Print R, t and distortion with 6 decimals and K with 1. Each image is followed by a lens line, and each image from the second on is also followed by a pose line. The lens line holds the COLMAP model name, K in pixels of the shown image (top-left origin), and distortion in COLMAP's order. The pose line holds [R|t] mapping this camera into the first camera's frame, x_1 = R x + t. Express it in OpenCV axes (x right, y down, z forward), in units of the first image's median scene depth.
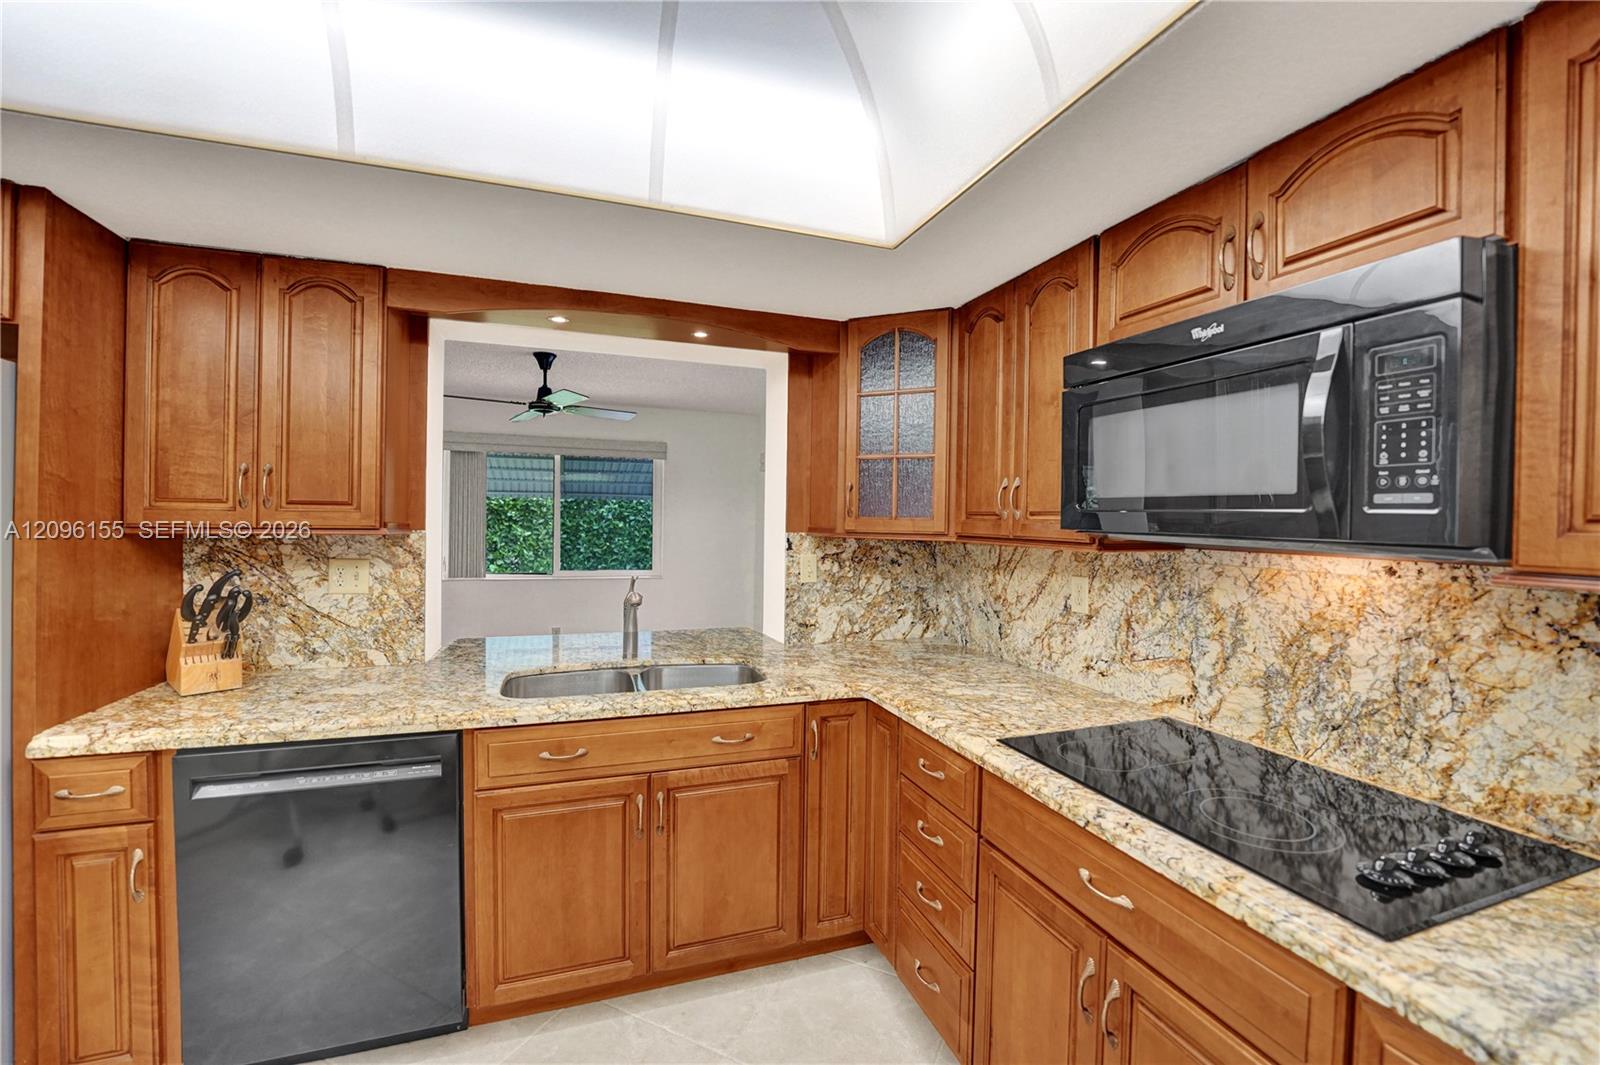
lens RADIAL K [[681.8, 0, 800.0], [0, 681.8, 532.5], [0, 0, 1]] dist [-0.000345, -0.000141]
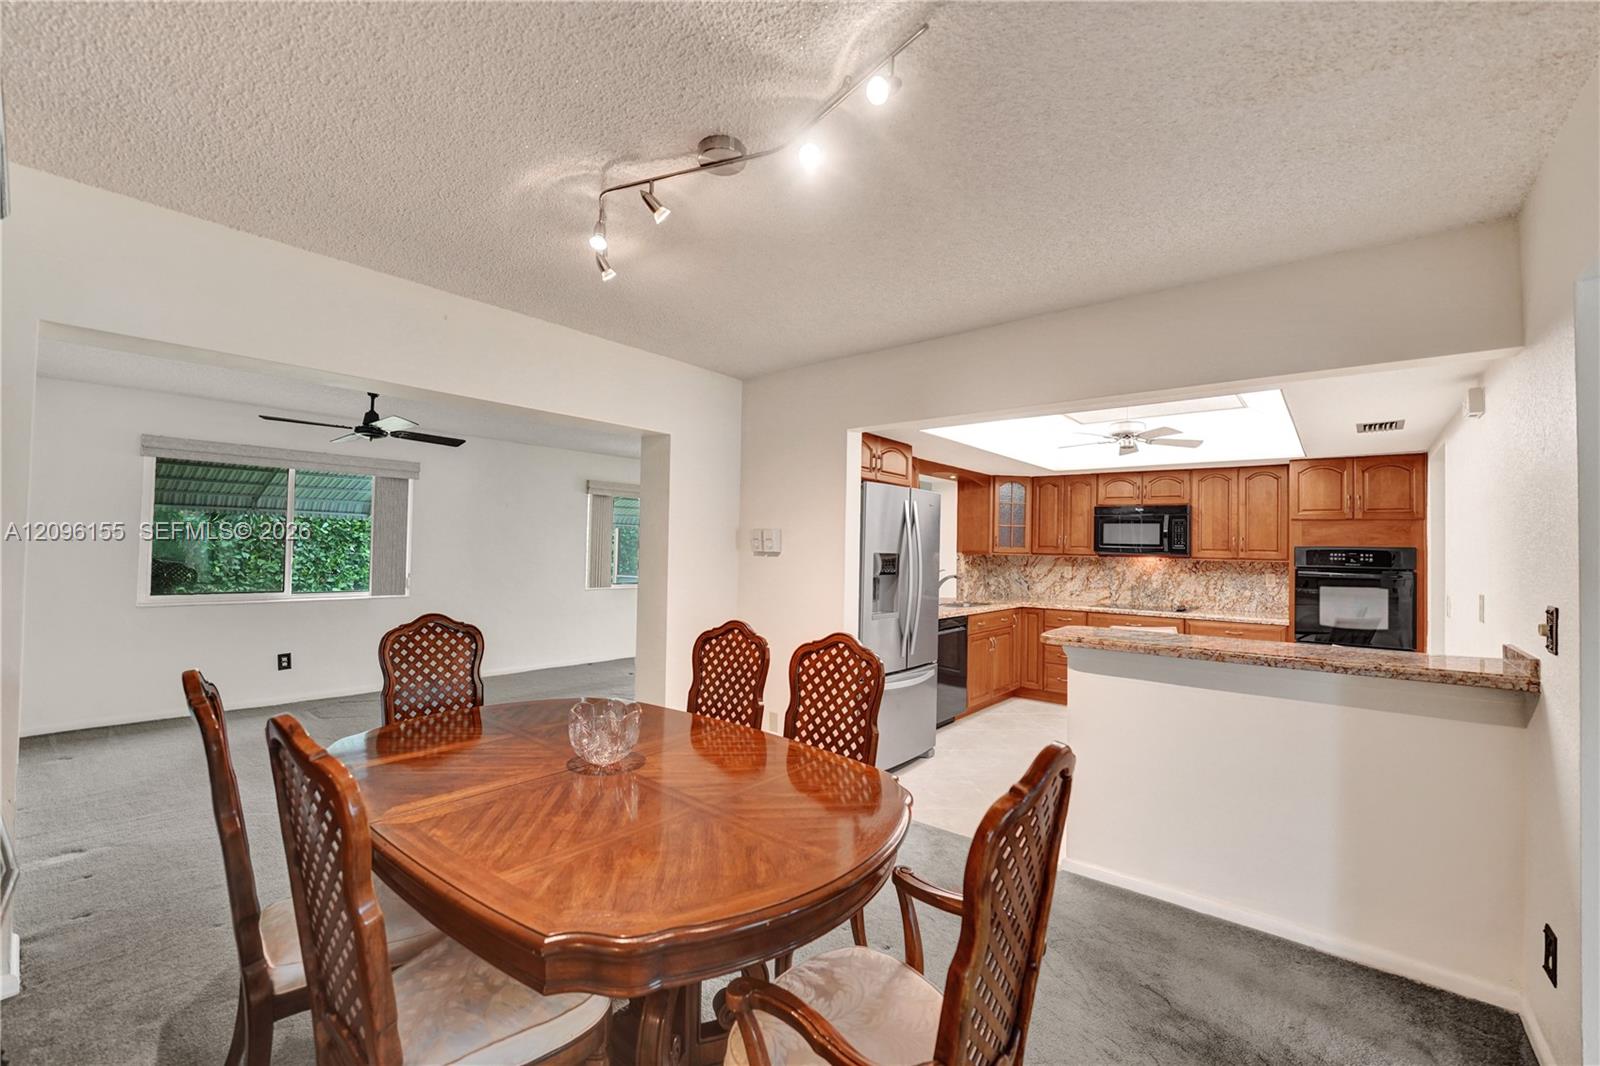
lens RADIAL K [[653.8, 0, 800.0], [0, 653.8, 533.0], [0, 0, 1]] dist [-0.044831, -0.000075]
pose [[0.862409, 0.011355, 0.506084, -2.044025], [0.005644, 0.999471, -0.032043, -0.000182], [-0.506180, 0.030490, 0.861889, -0.912085]]
